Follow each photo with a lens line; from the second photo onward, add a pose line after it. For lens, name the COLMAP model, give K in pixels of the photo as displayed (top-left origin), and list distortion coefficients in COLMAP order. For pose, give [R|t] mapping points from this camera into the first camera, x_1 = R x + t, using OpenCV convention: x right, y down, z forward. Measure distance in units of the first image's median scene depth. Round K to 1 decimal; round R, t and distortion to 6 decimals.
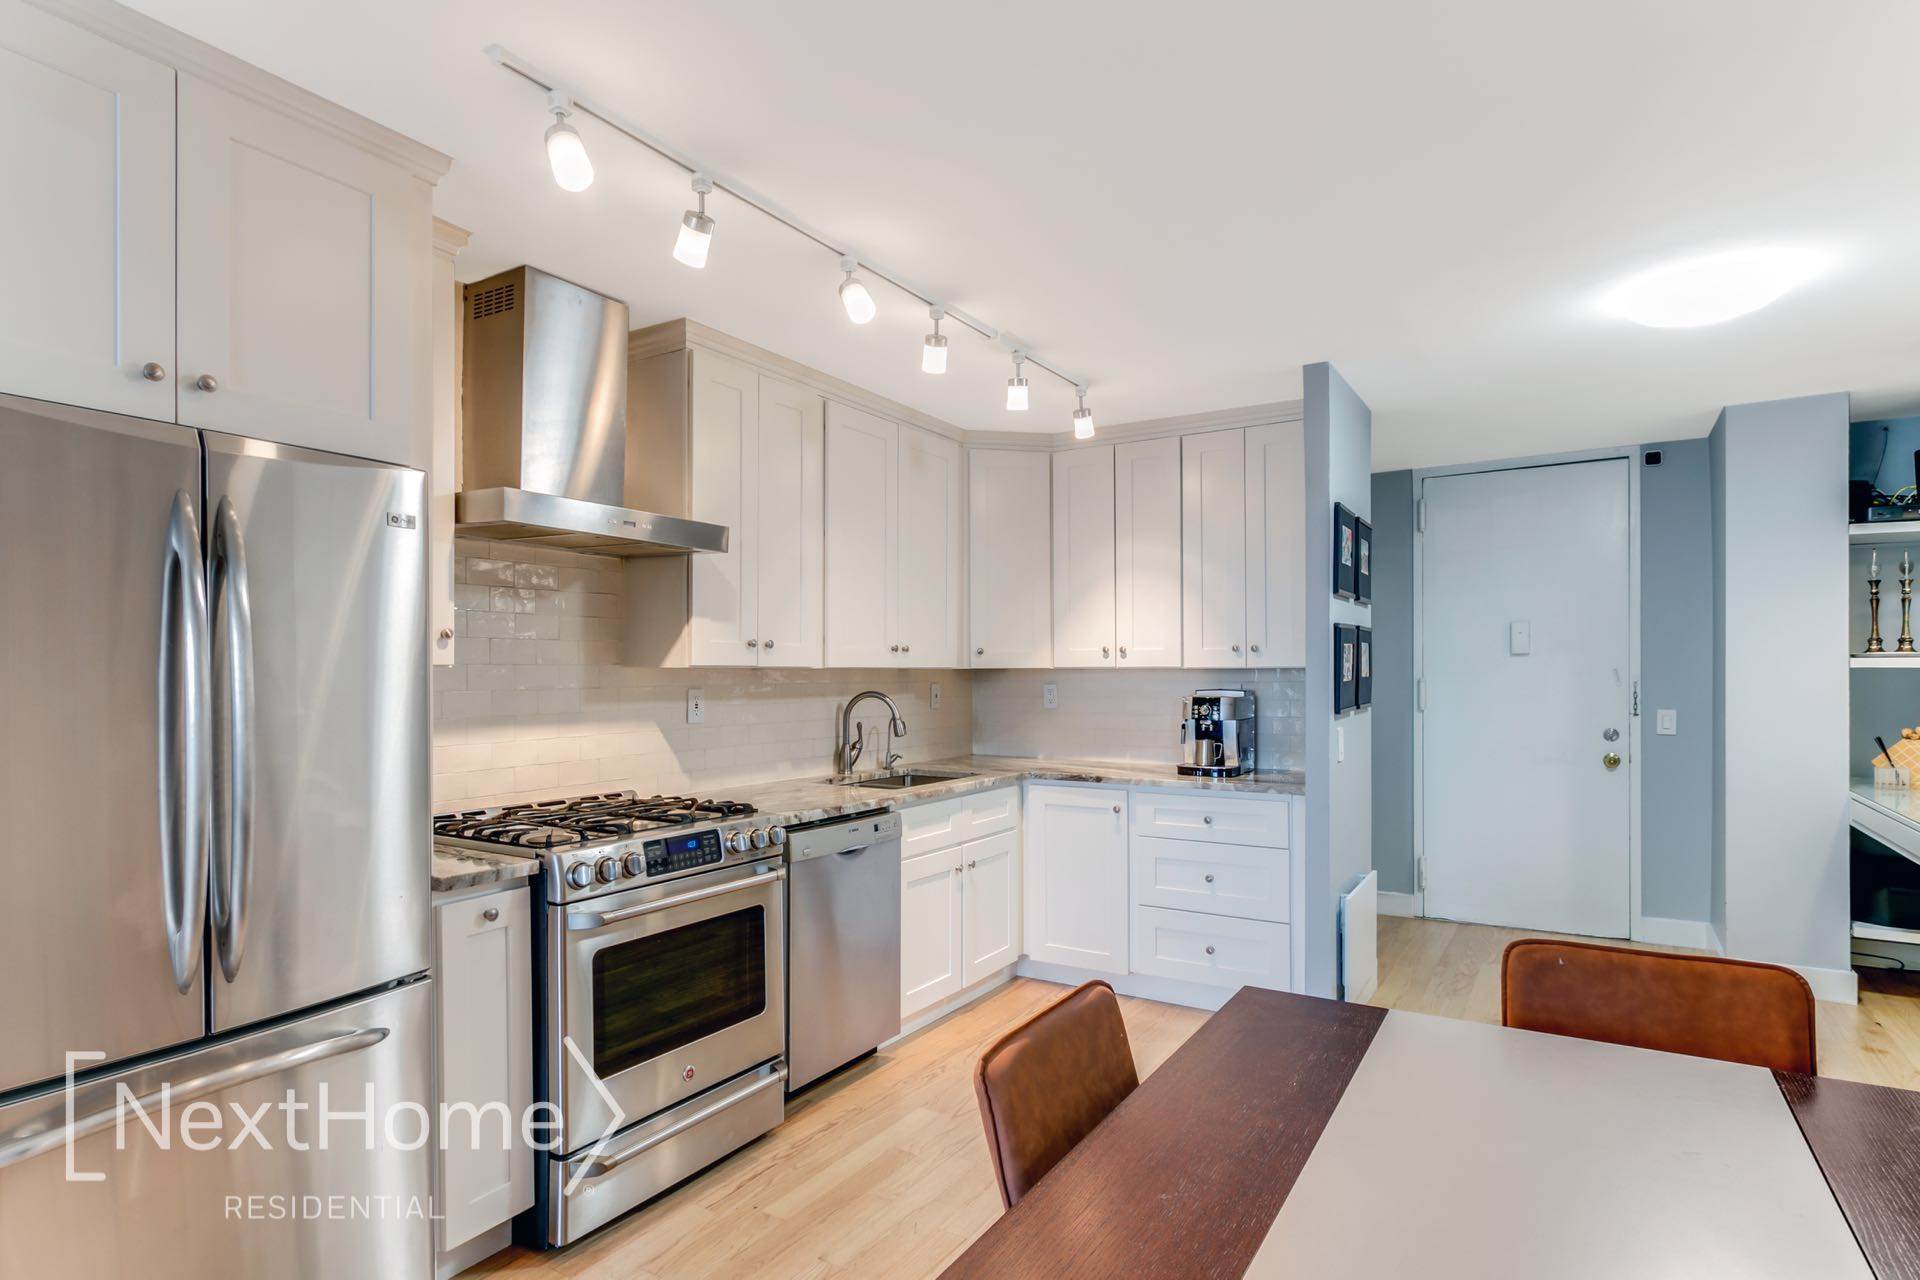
lens RADIAL K [[1012.1, 0, 929.5], [0, 1012.1, 647.5], [0, 0, 1]] dist [0.000509, 0.000591]
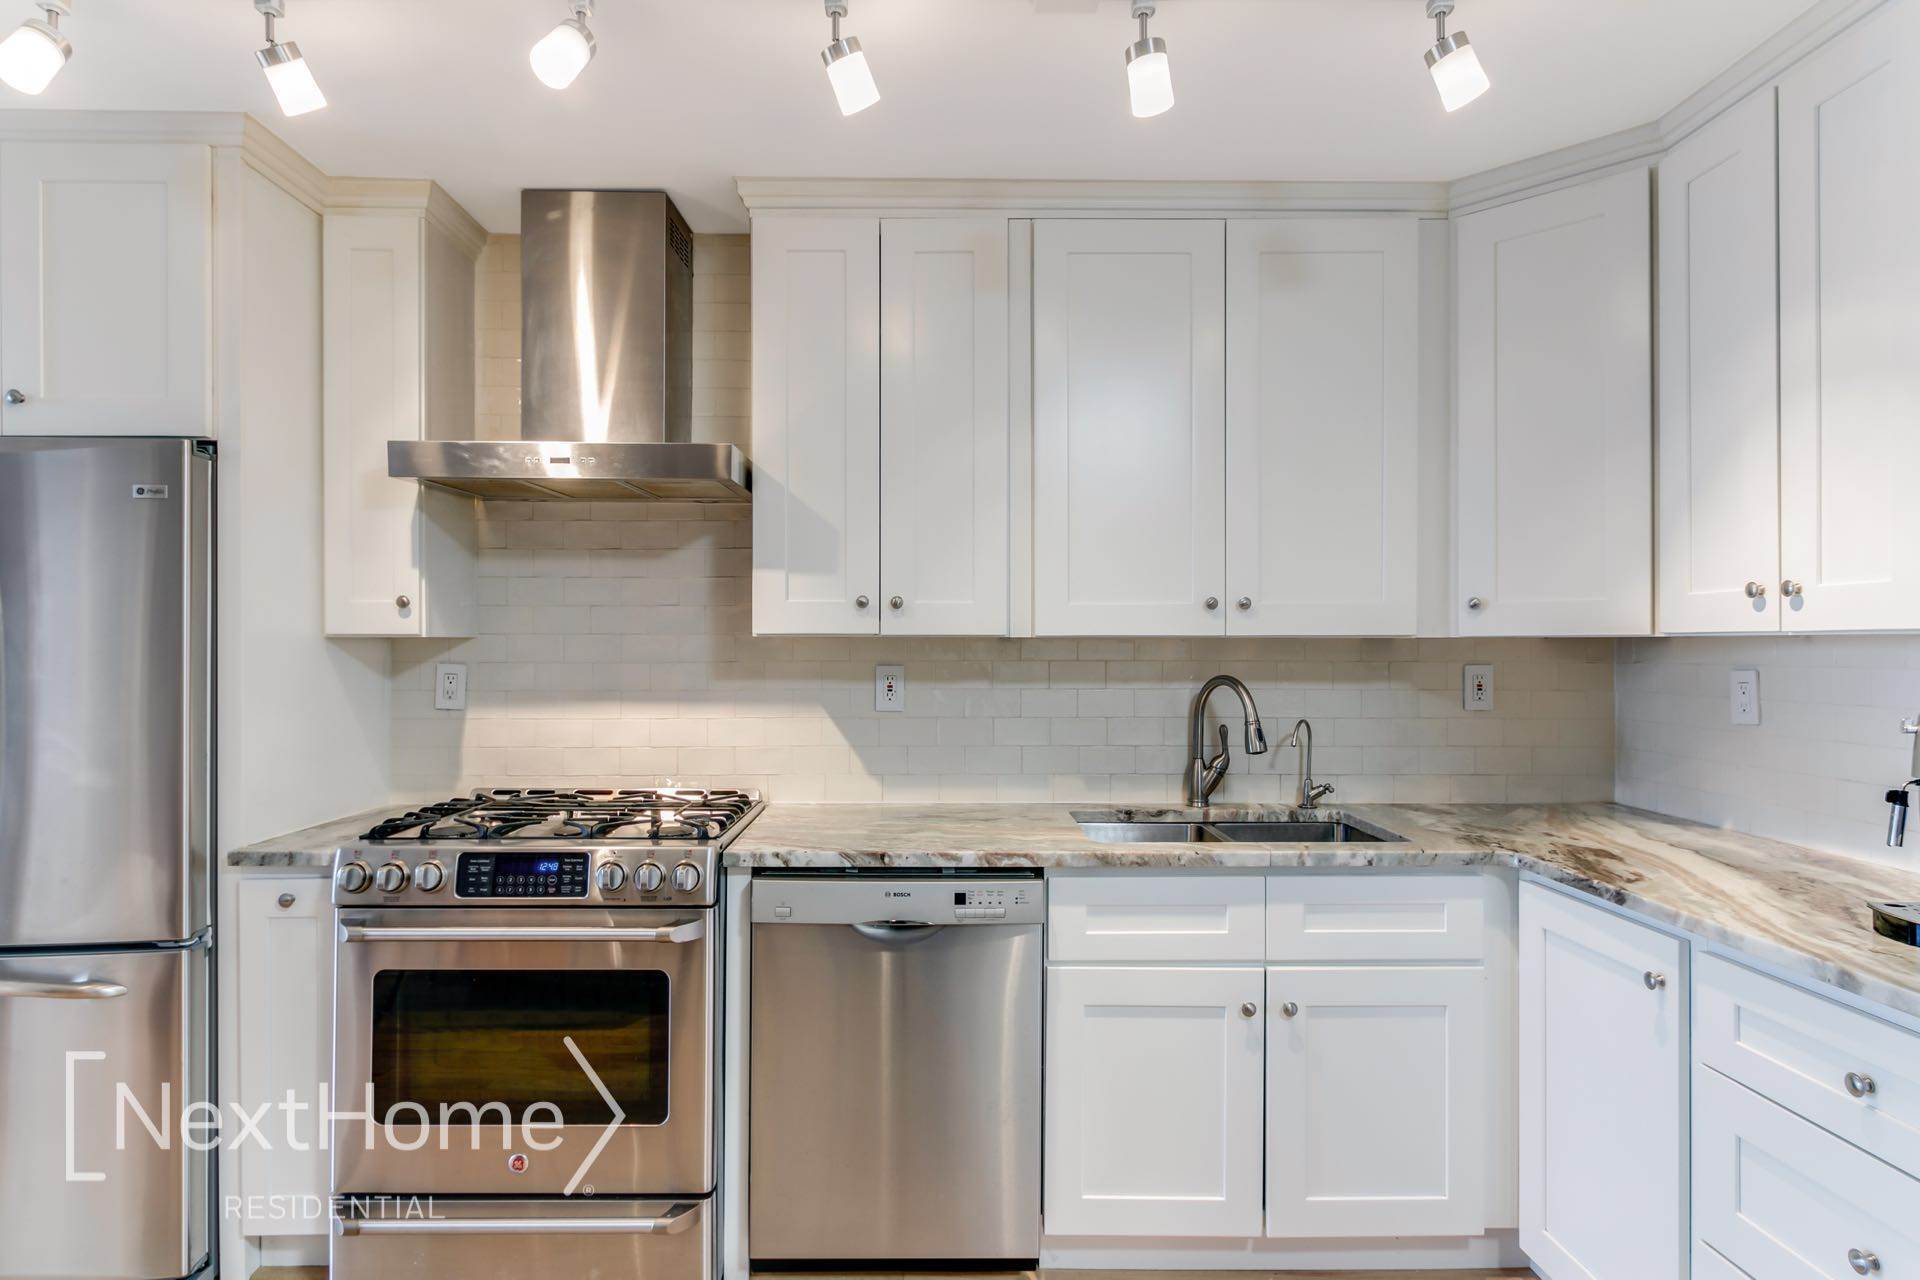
lens RADIAL K [[1038.4, 0, 956.3], [0, 1038.4, 636.8], [0, 0, 1]] dist [0.003610, 0.000681]
pose [[0.546422, -0.005961, -0.837489, 0.459124], [0.018045, 0.999826, 0.004657, 0.017590], [0.837316, -0.017657, 0.546434, 0.644748]]
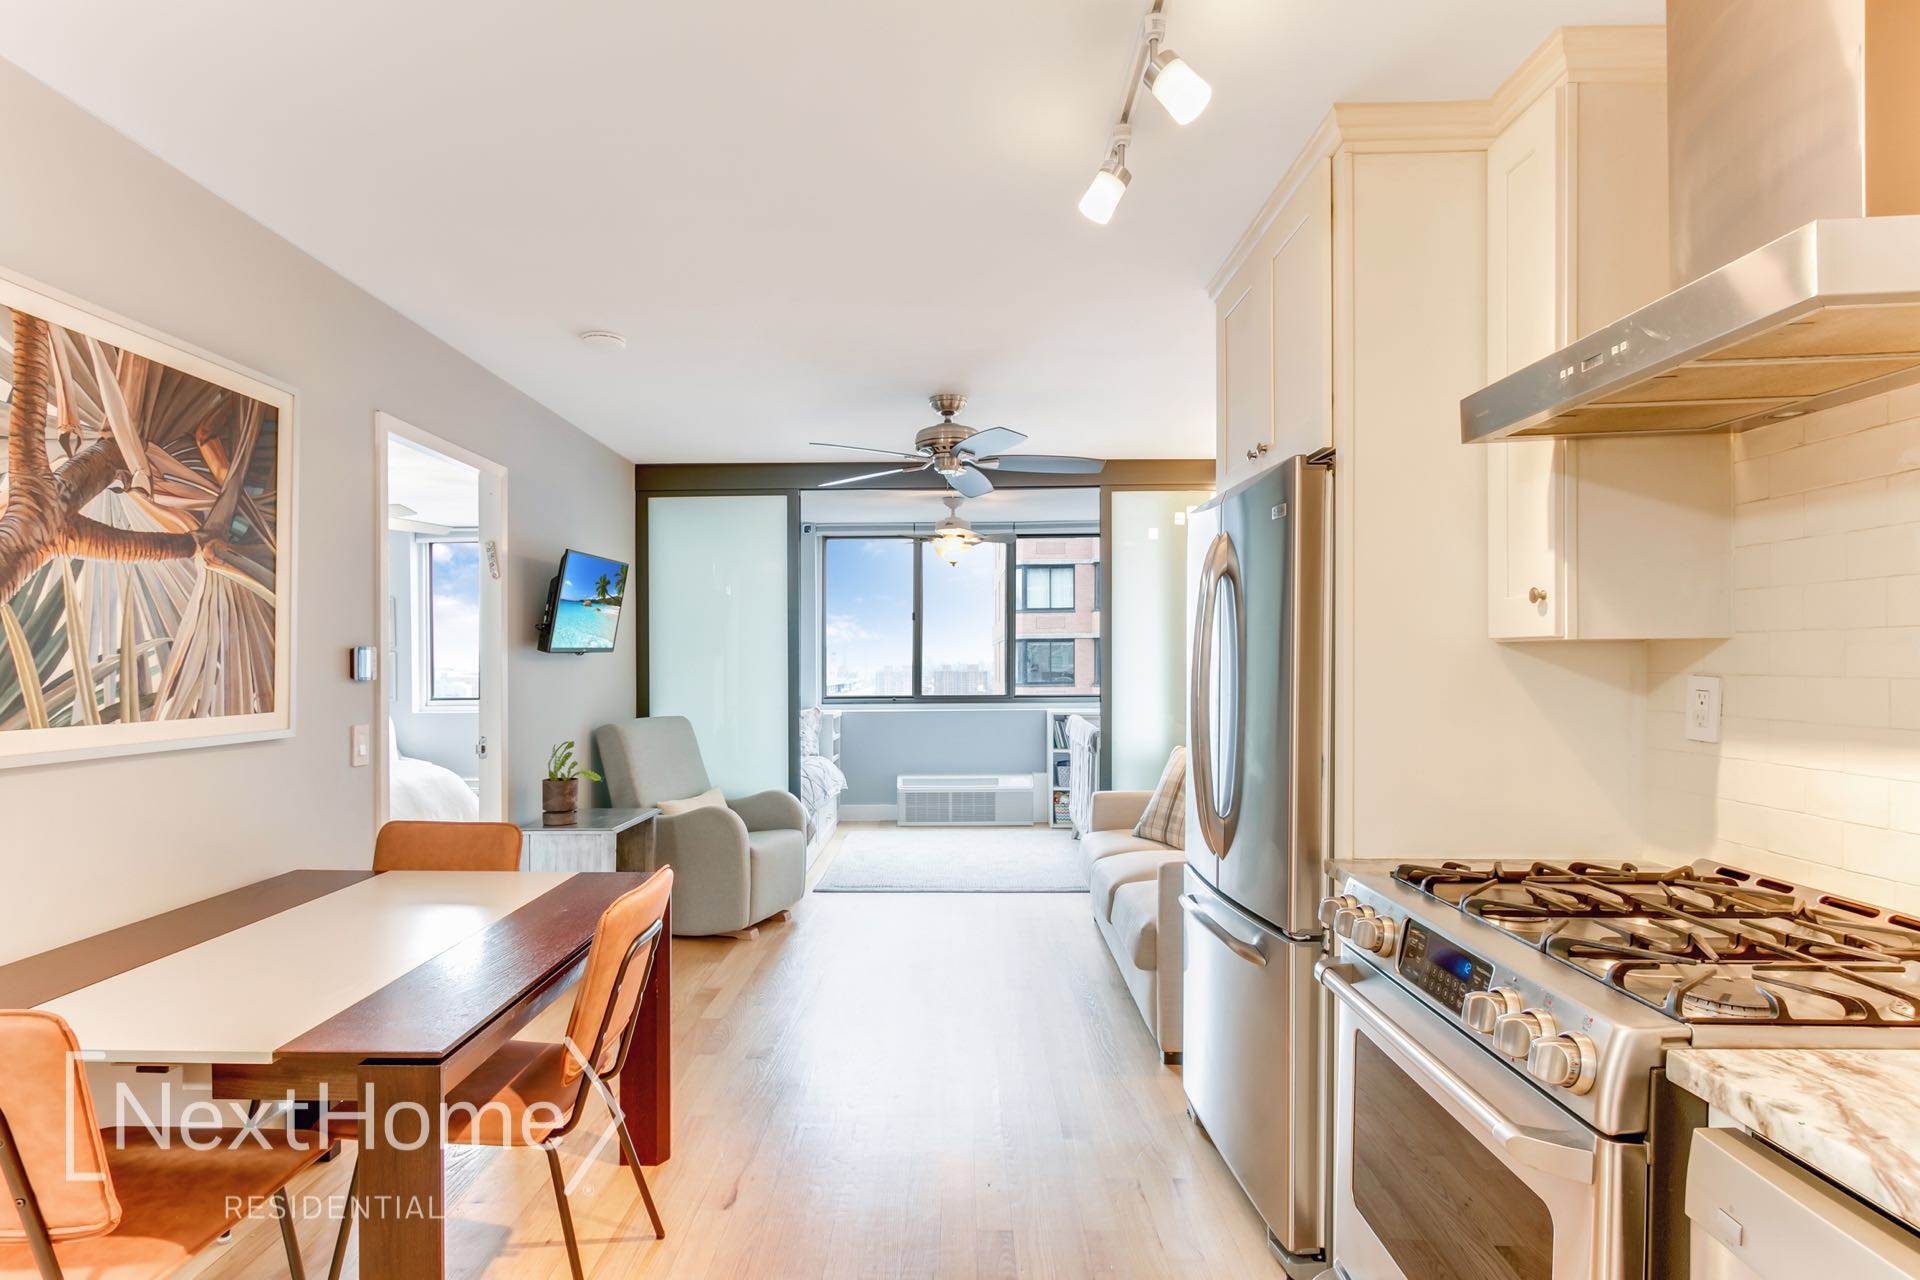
lens RADIAL K [[1008.1, 0, 927.6], [0, 1008.1, 673.4], [0, 0, 1]] dist [-0.000933, -0.000437]
pose [[-0.861402, 0.012232, -0.507776, 0.212080], [0.018406, 0.999805, -0.007139, 0.029864], [0.507590, -0.015496, -0.861459, 1.014981]]
